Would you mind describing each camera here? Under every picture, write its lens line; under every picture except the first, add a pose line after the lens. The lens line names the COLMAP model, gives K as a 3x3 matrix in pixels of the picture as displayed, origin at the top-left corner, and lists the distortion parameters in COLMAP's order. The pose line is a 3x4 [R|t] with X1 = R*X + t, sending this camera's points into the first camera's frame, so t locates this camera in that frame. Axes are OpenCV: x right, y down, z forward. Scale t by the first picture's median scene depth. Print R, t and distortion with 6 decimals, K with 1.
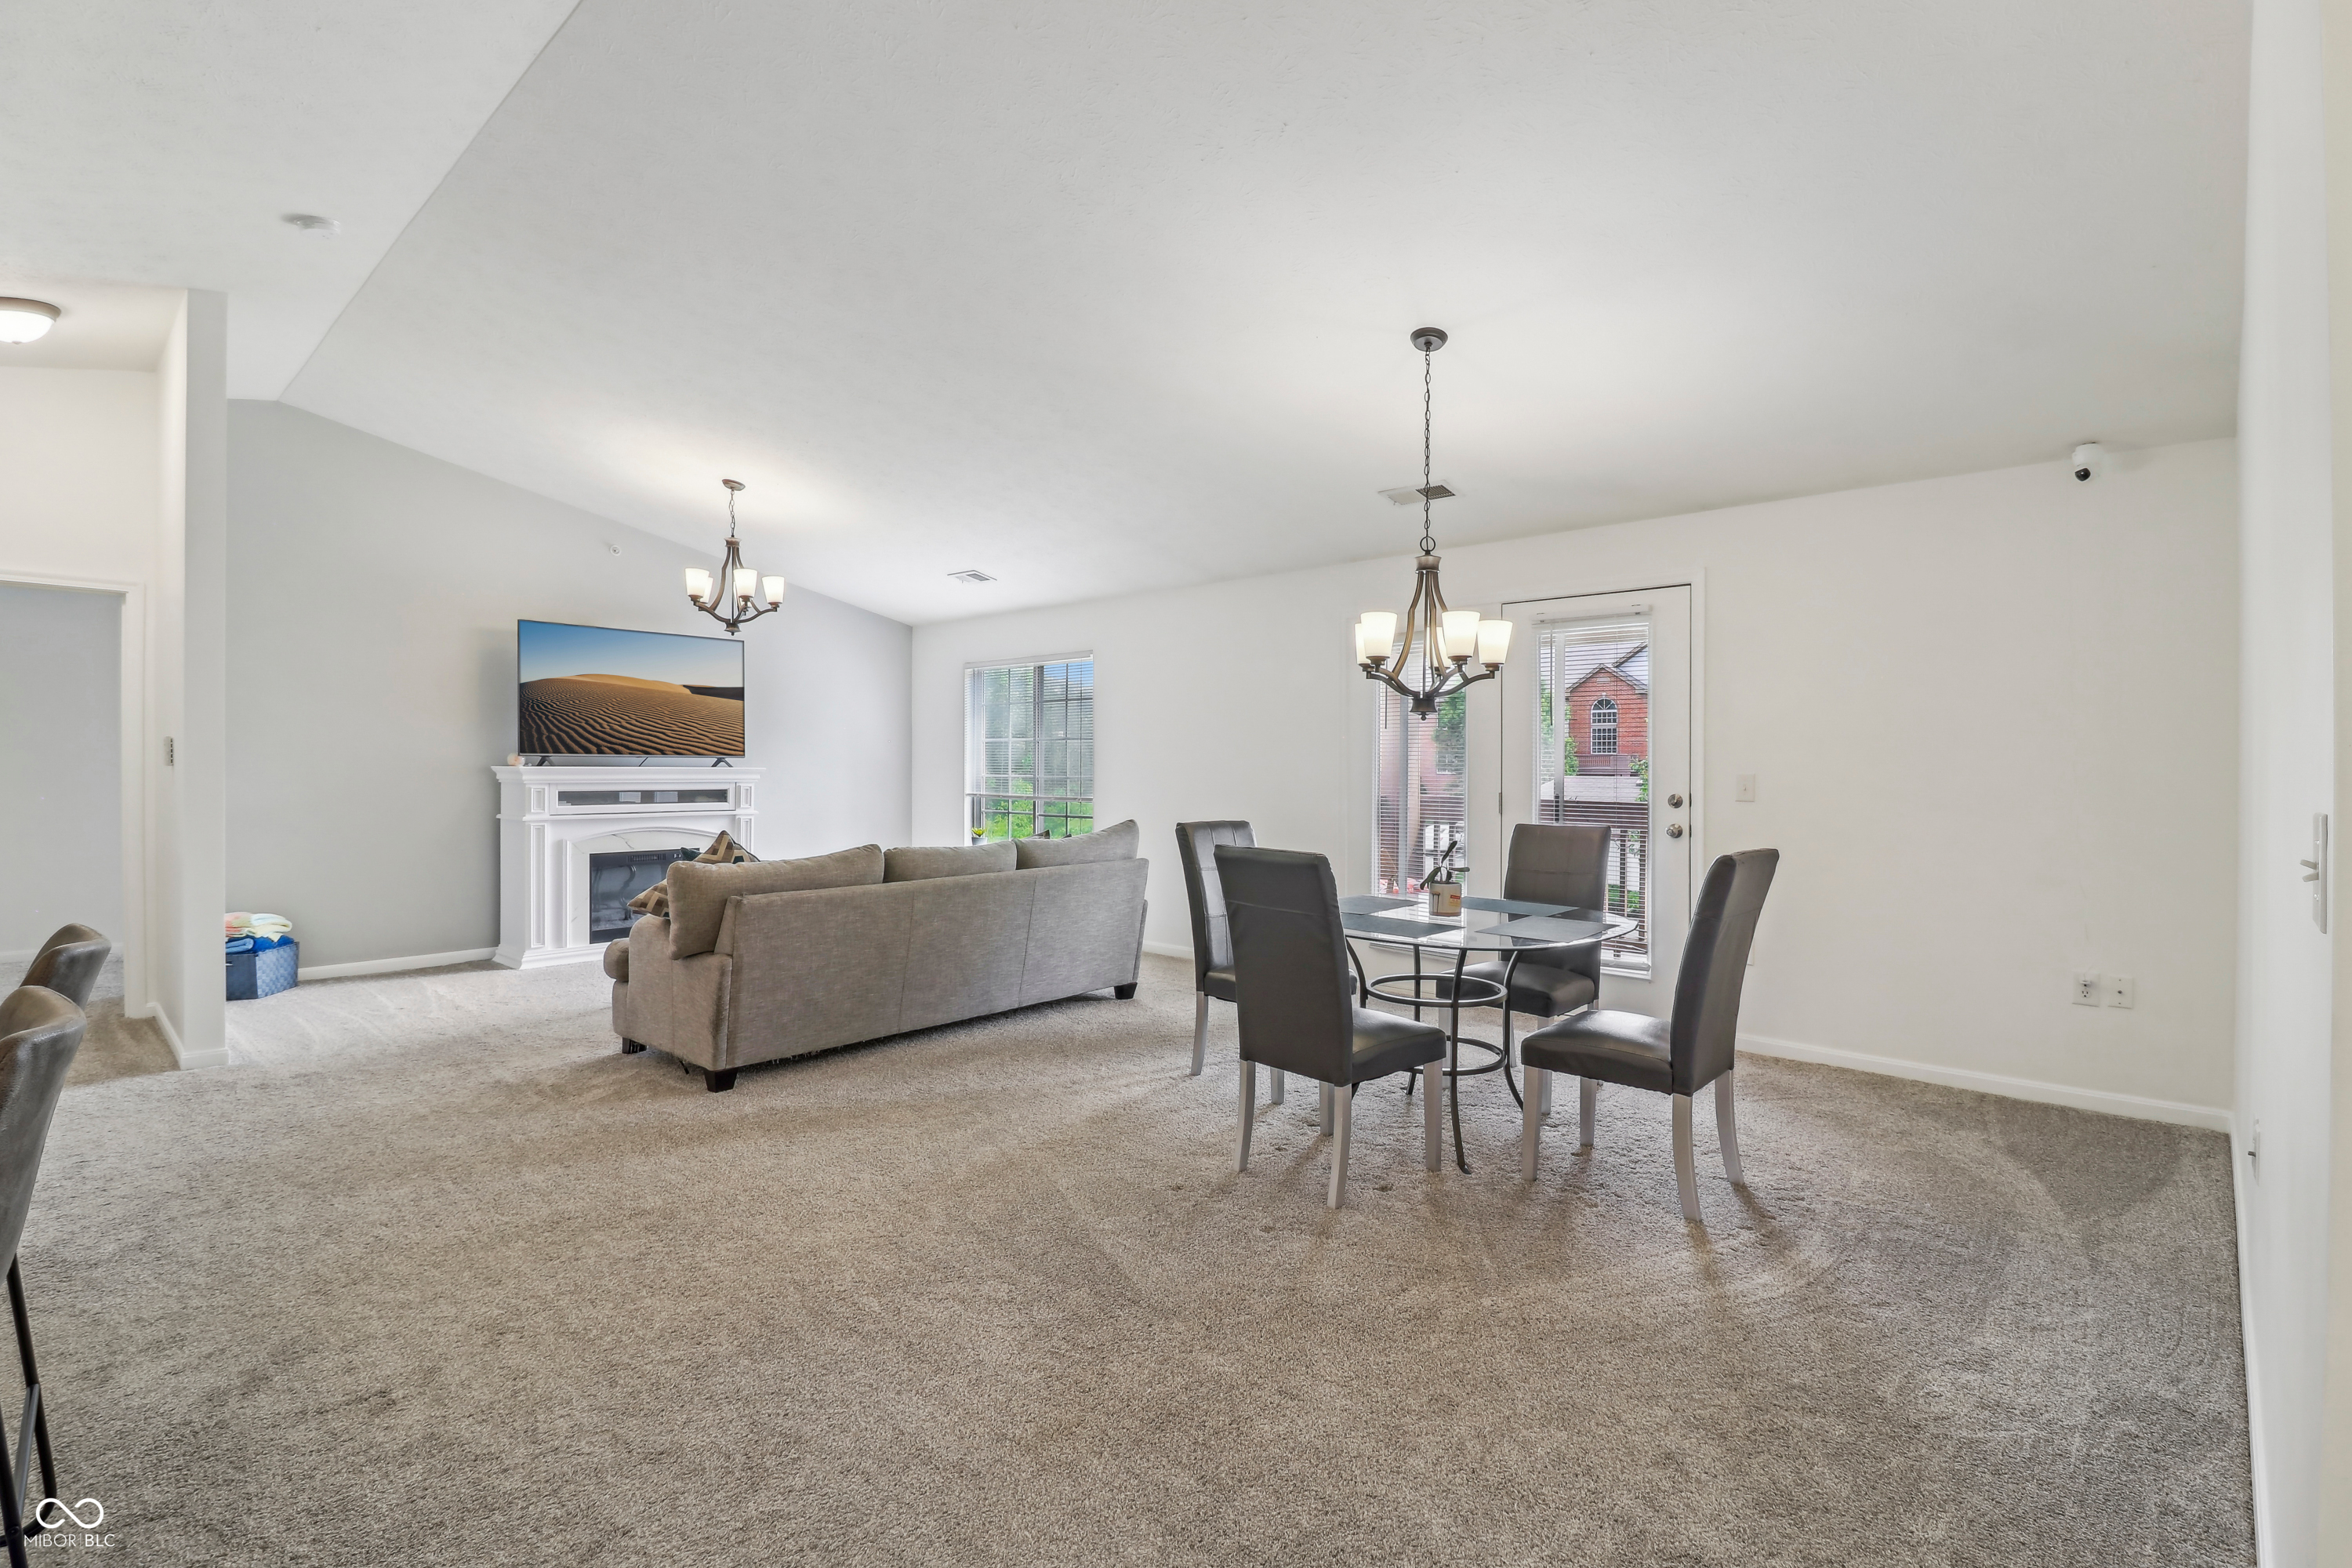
lens RADIAL K [[1097.1, 0, 1166.6], [0, 1097.1, 772.9], [0, 0, 1]] dist [-0.002049, -0.012893]
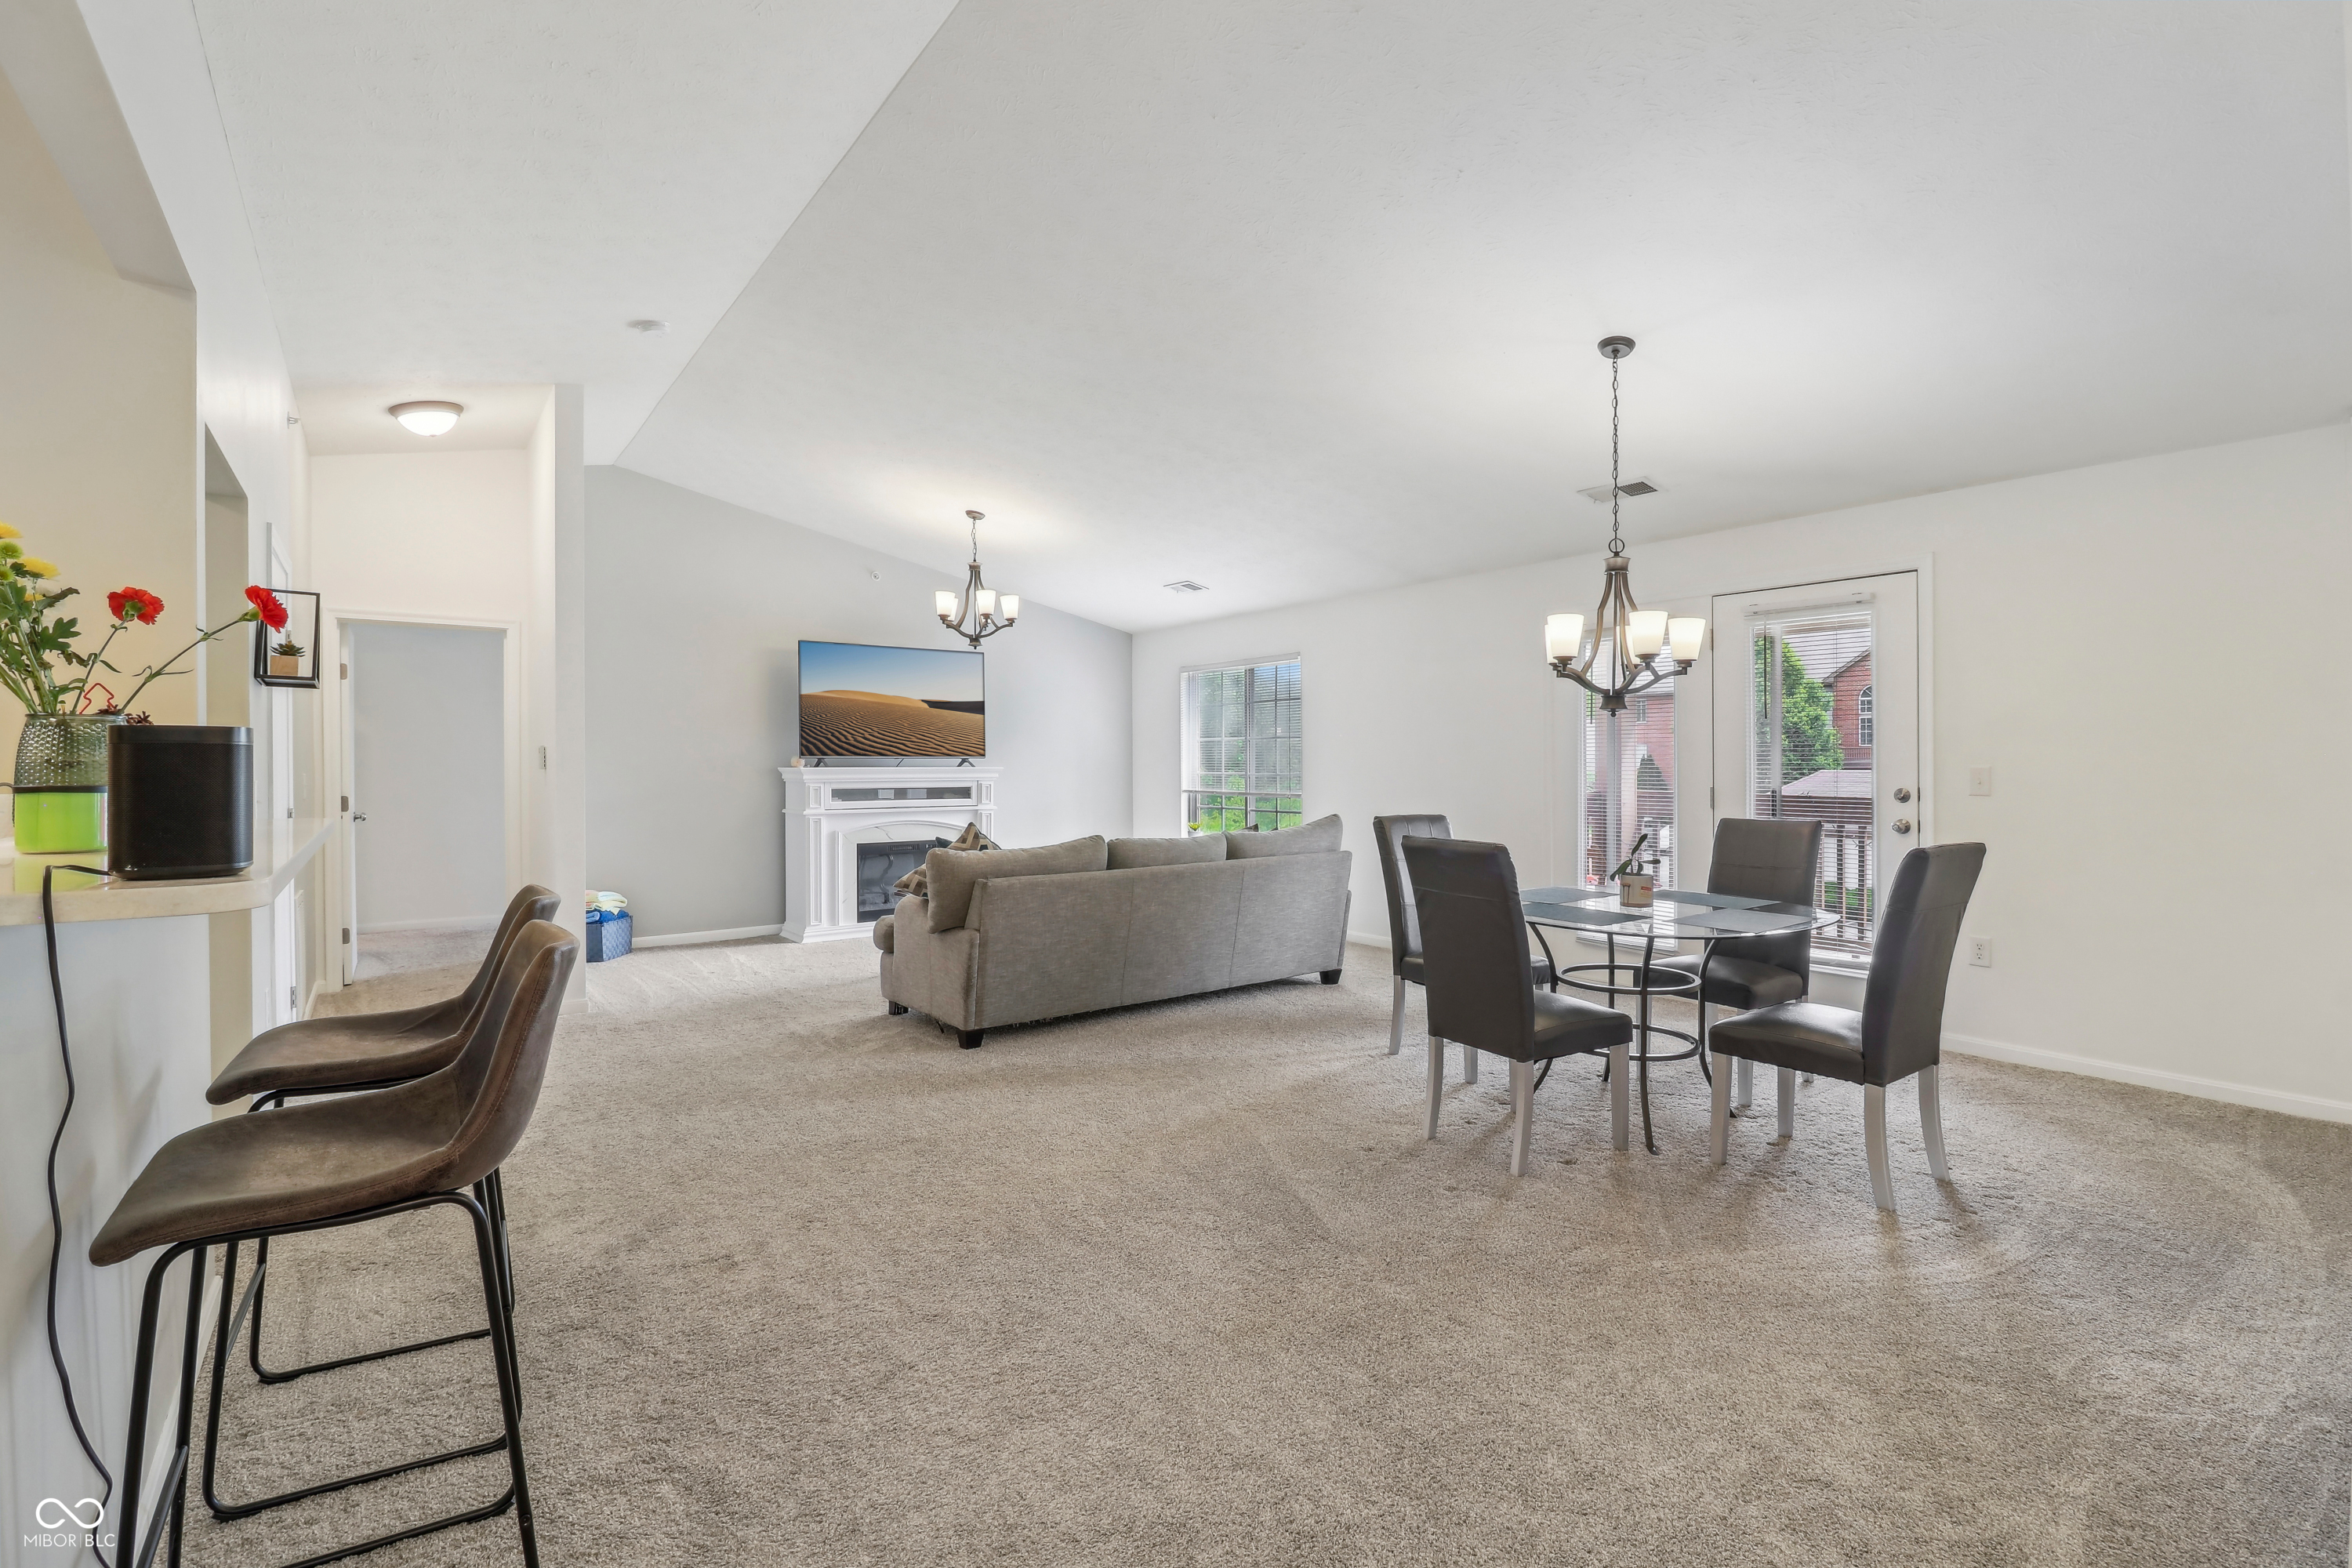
lens RADIAL K [[1097.1, 0, 1166.6], [0, 1097.1, 772.9], [0, 0, 1]] dist [-0.002049, -0.012893]
pose [[0.980259, -0.005857, -0.197632, 0.026952], [0.006337, 0.999978, 0.001798, 0.000148], [0.197618, -0.003015, 0.980275, -0.097922]]
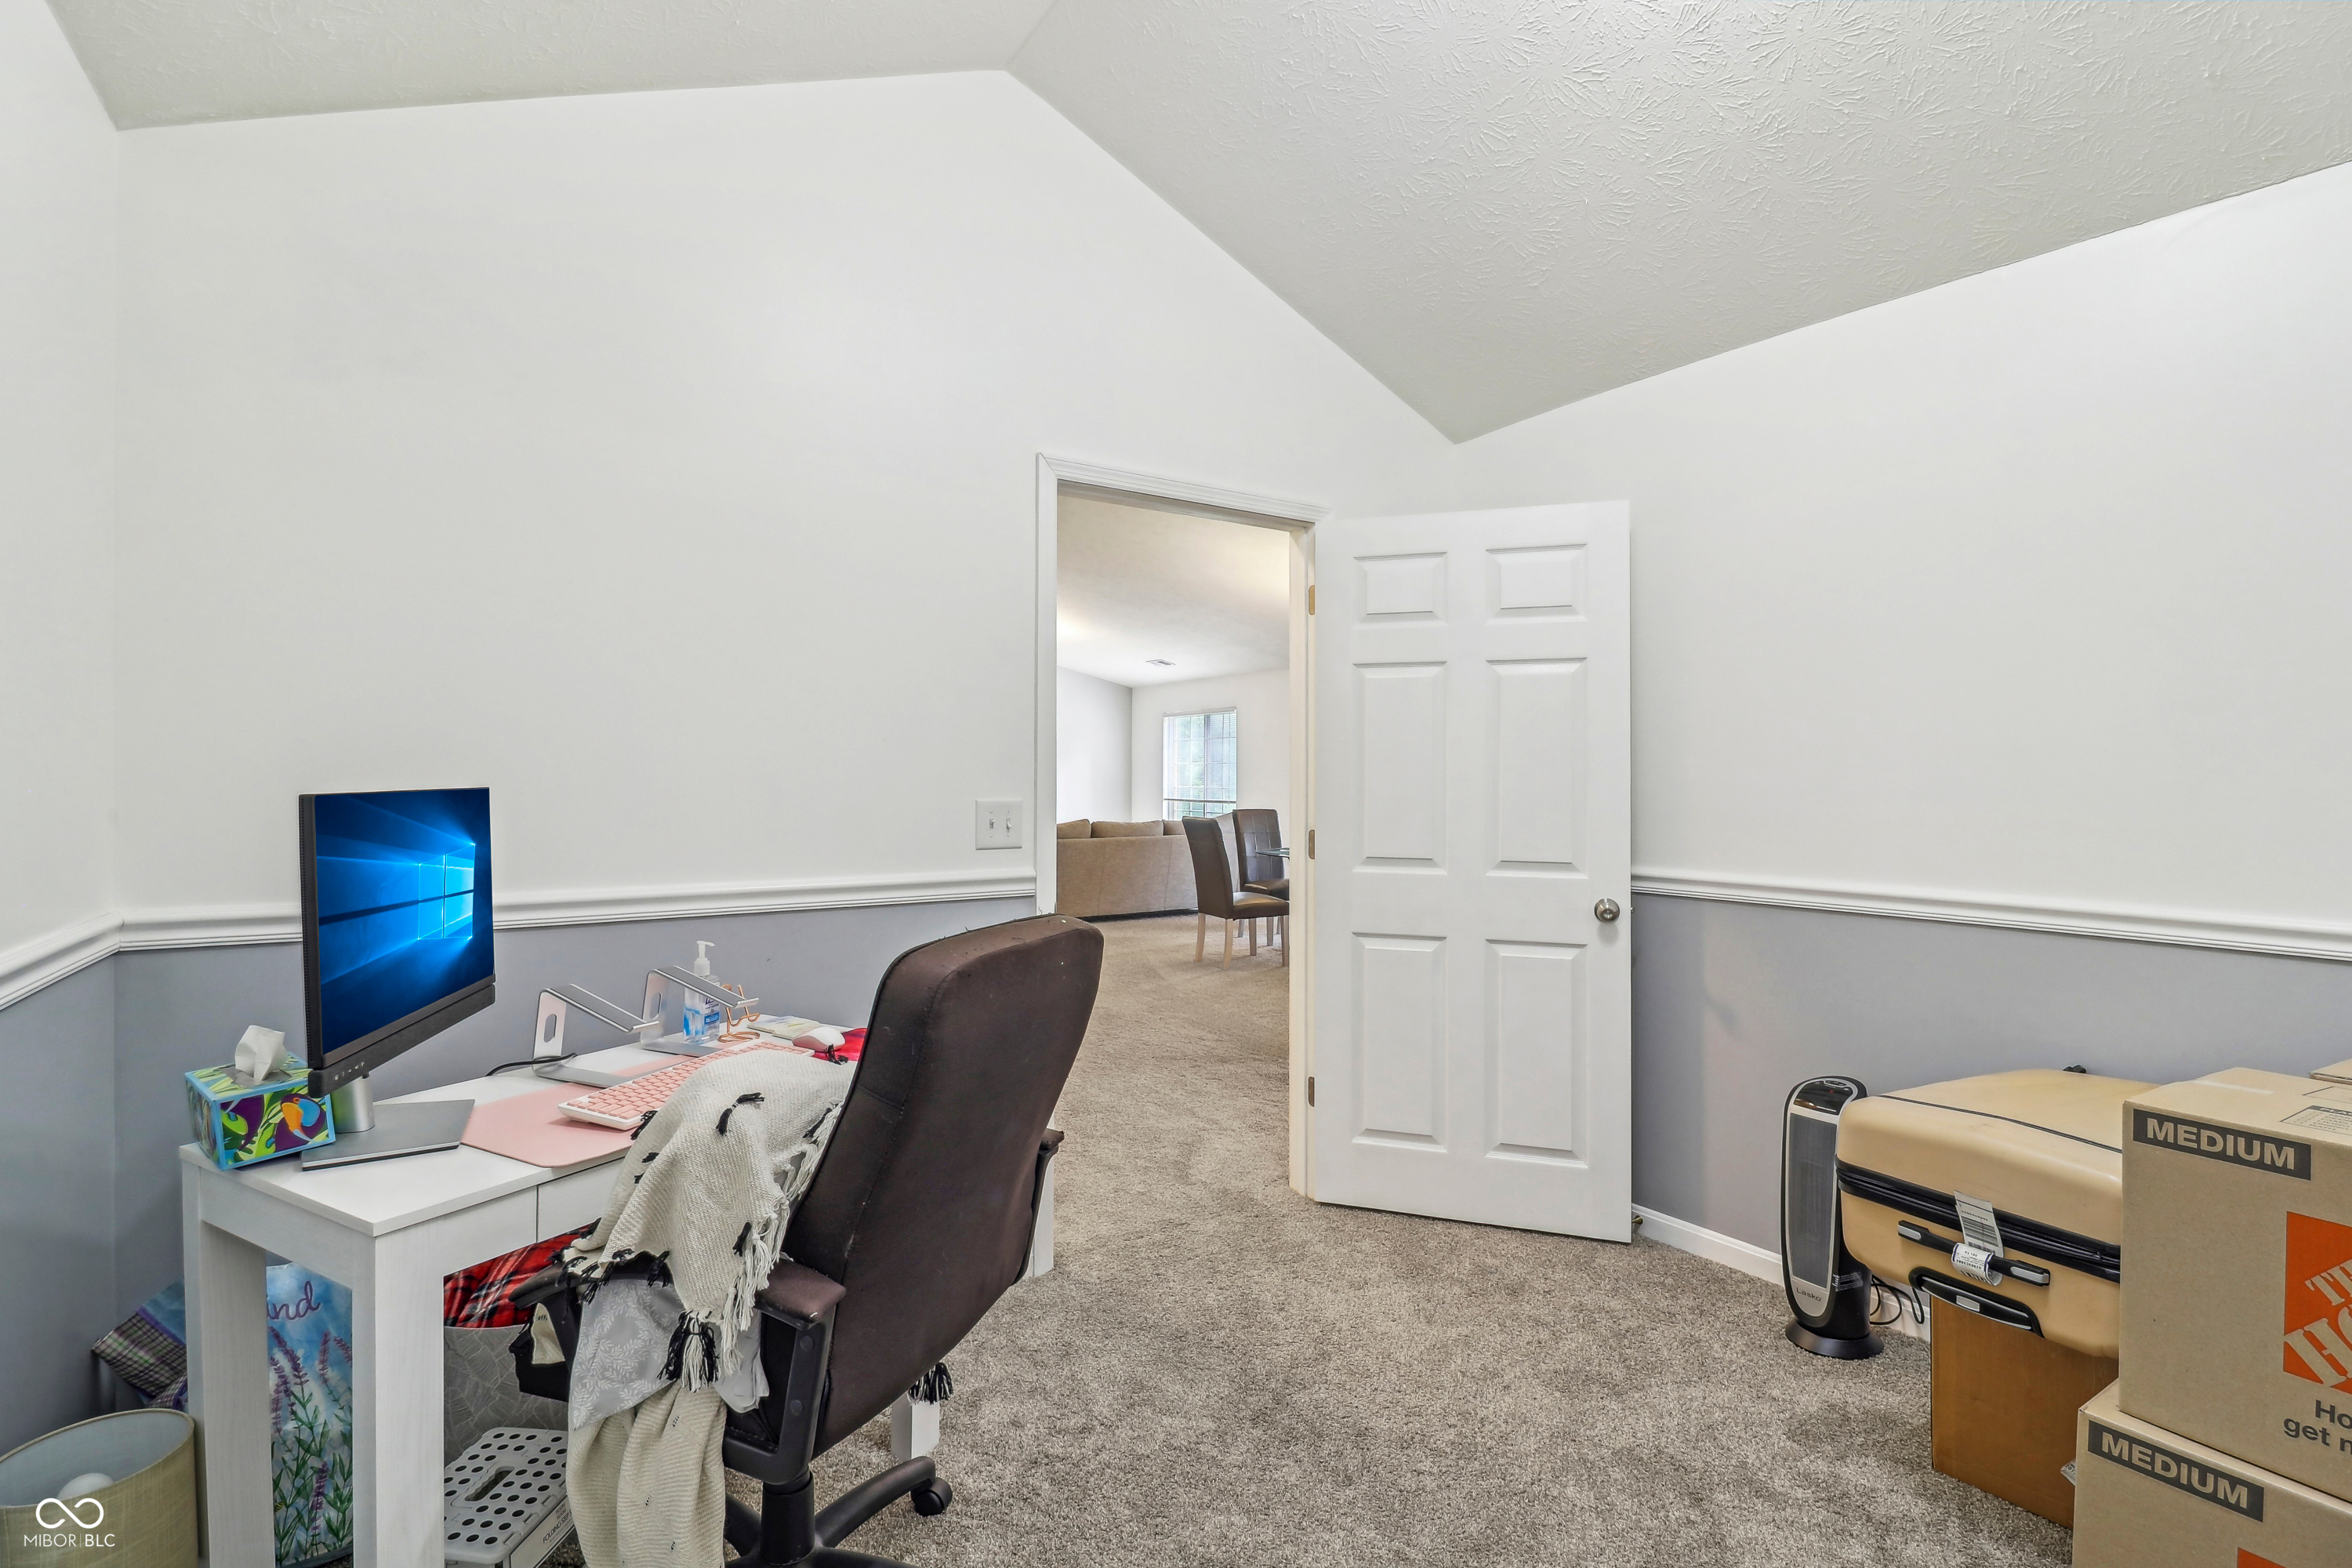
lens RADIAL K [[1097.1, 0, 1166.6], [0, 1097.1, 772.9], [0, 0, 1]] dist [-0.002049, -0.012893]
pose [[0.968043, -0.000569, -0.250783, 0.468280], [-0.002046, 0.999946, -0.010168, 0.001686], [0.250776, 0.010356, 0.967990, -1.115366]]
